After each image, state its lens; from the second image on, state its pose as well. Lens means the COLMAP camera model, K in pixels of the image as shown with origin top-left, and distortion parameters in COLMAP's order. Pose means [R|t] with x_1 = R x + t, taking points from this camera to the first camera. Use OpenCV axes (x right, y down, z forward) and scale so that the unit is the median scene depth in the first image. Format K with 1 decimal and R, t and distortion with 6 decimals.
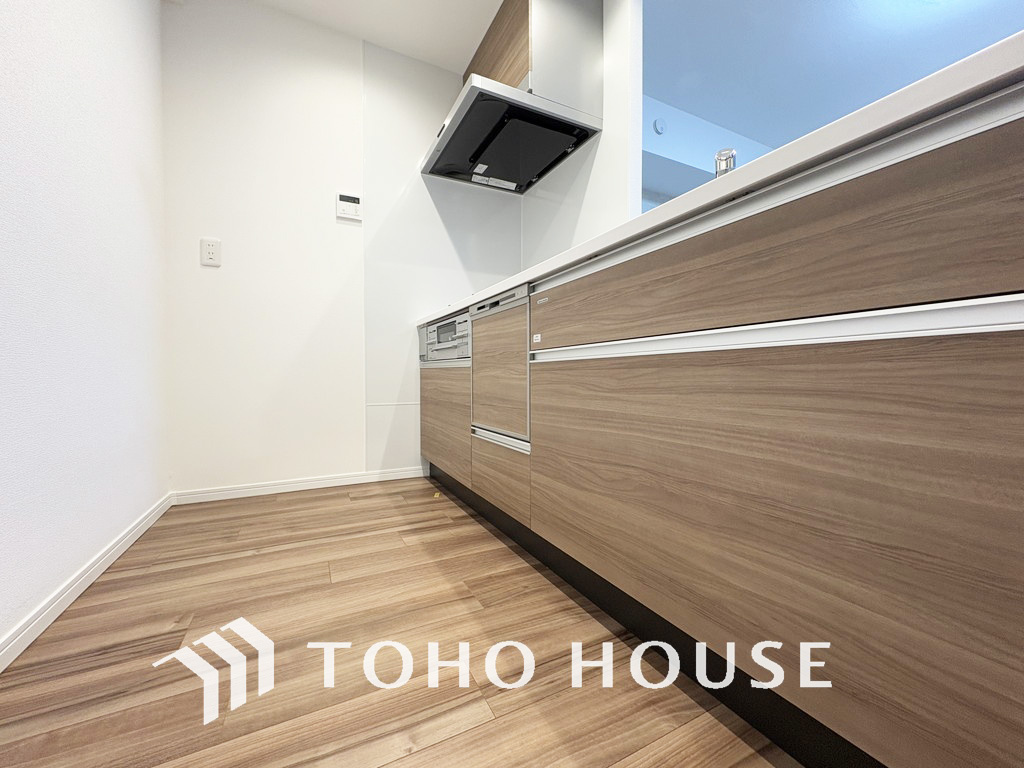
lens RADIAL K [[409.3, 0, 508.8], [0, 409.3, 381.1], [0, 0, 1]] dist [0.003982, -0.000099]
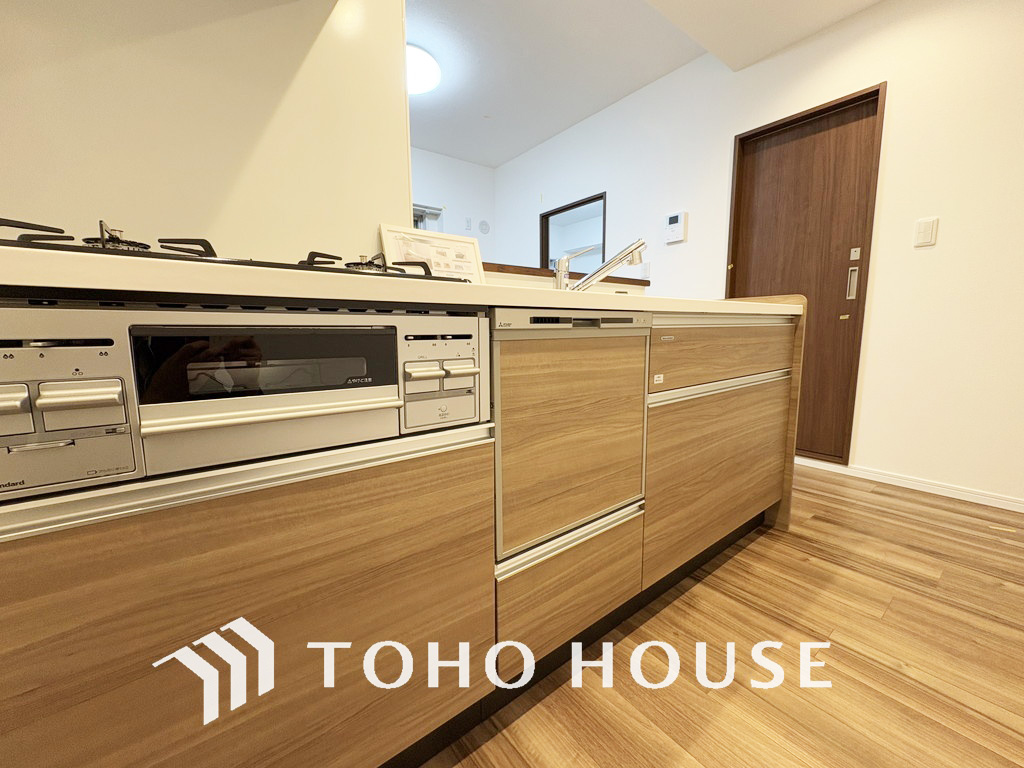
lens RADIAL K [[409.3, 0, 516.9], [0, 409.3, 377.9], [0, 0, 1]] dist [0.003982, -0.000099]
pose [[-0.191497, -0.124113, 0.973614, -0.711870], [0.014475, 0.991508, 0.129241, -0.219830], [-0.981386, 0.038842, -0.188075, 1.429578]]
